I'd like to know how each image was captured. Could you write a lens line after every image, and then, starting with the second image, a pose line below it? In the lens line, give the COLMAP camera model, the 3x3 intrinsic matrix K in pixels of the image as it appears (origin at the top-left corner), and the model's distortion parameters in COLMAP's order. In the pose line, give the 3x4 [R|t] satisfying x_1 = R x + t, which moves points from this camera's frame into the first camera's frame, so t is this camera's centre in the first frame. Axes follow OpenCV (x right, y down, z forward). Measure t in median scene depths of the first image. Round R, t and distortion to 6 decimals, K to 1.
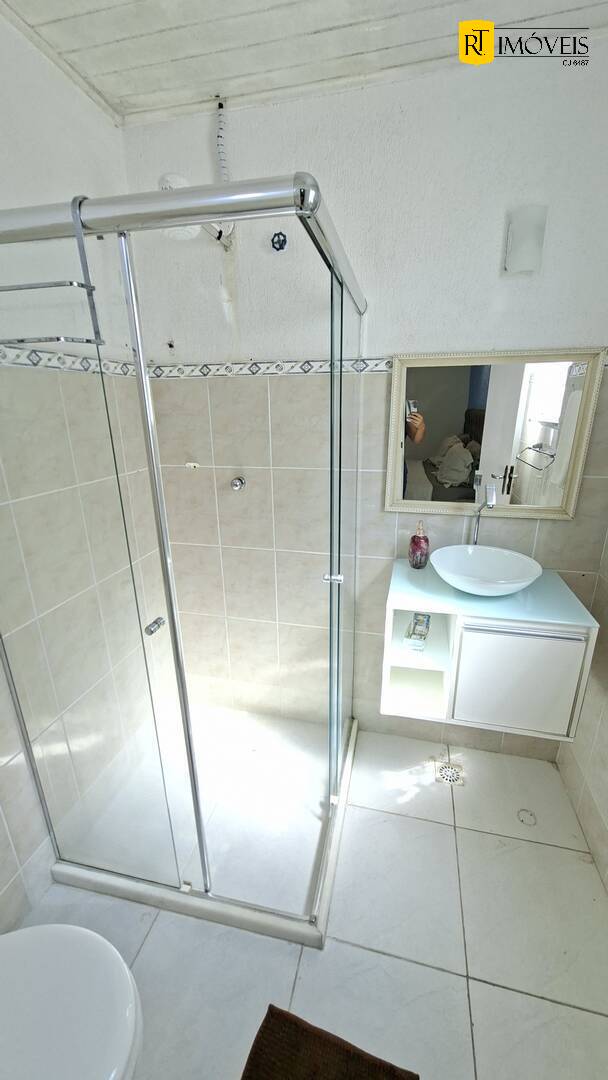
lens RADIAL K [[427.6, 0, 311.1], [0, 427.6, 545.3], [0, 0, 1]] dist [-0.001059, 0.001353]
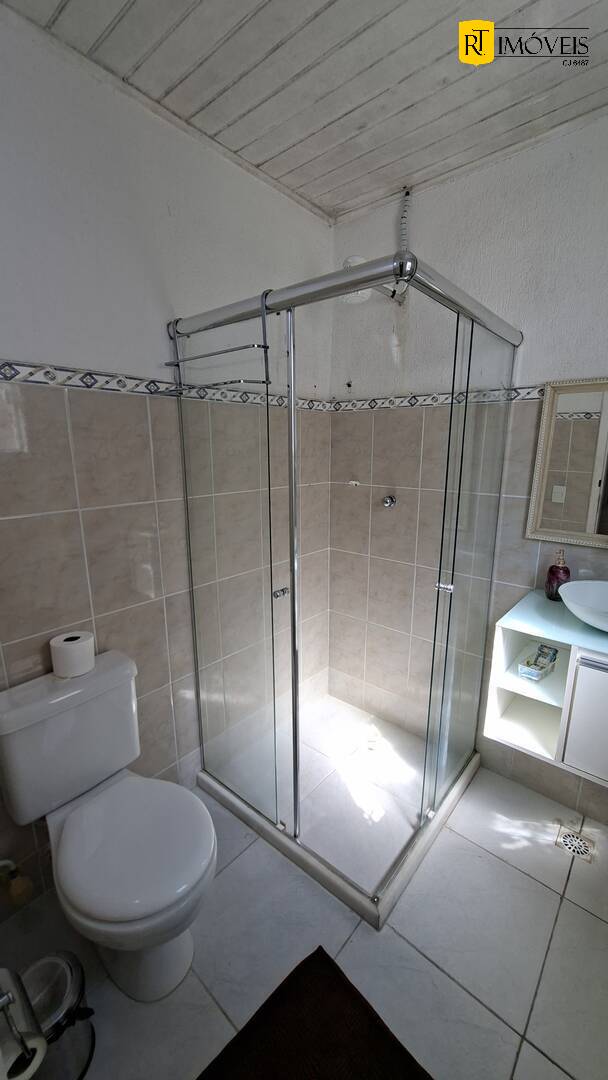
lens RADIAL K [[427.6, 0, 312.8], [0, 427.6, 544.1], [0, 0, 1]] dist [-0.001059, 0.001353]
pose [[0.891112, 0.114045, -0.439218, 0.190494], [-0.151157, 0.987227, -0.050340, 0.065021], [0.427867, 0.111249, 0.896969, -0.098582]]
